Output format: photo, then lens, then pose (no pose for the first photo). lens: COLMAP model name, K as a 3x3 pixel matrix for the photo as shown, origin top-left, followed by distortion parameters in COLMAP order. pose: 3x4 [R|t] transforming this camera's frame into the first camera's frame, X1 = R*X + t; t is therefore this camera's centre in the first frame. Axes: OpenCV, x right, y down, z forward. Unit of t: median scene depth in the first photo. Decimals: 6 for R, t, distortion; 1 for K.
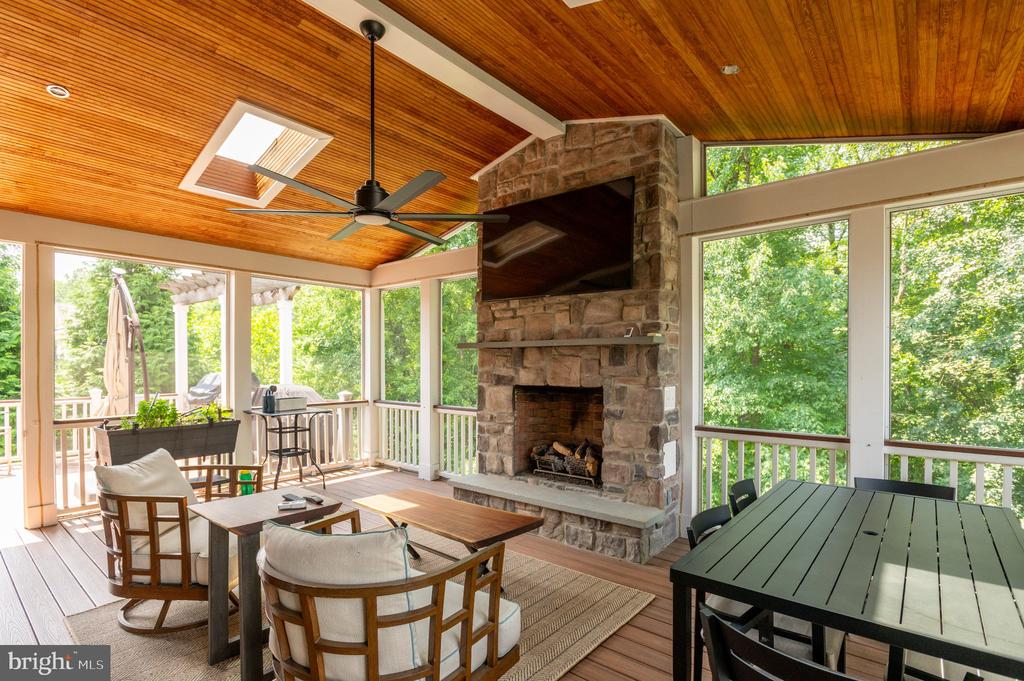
lens RADIAL K [[507.2, 0, 510.0], [0, 507.2, 367.8], [0, 0, 1]] dist [-0.001483, -0.000133]
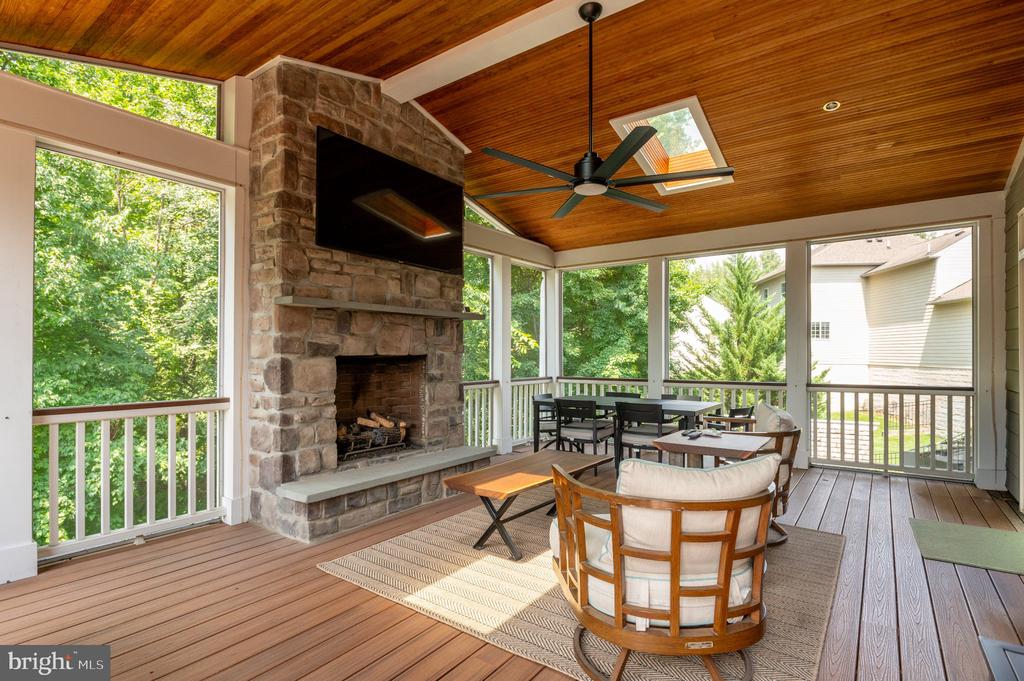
lens RADIAL K [[507.8, 0, 508.2], [0, 507.8, 354.0], [0, 0, 1]] dist [0.001756, -0.000341]
pose [[-0.062994, -0.001130, 0.998013, -0.854680], [0.004516, 0.999989, 0.001417, 0.032378], [-0.998004, 0.004597, -0.062989, 0.804132]]
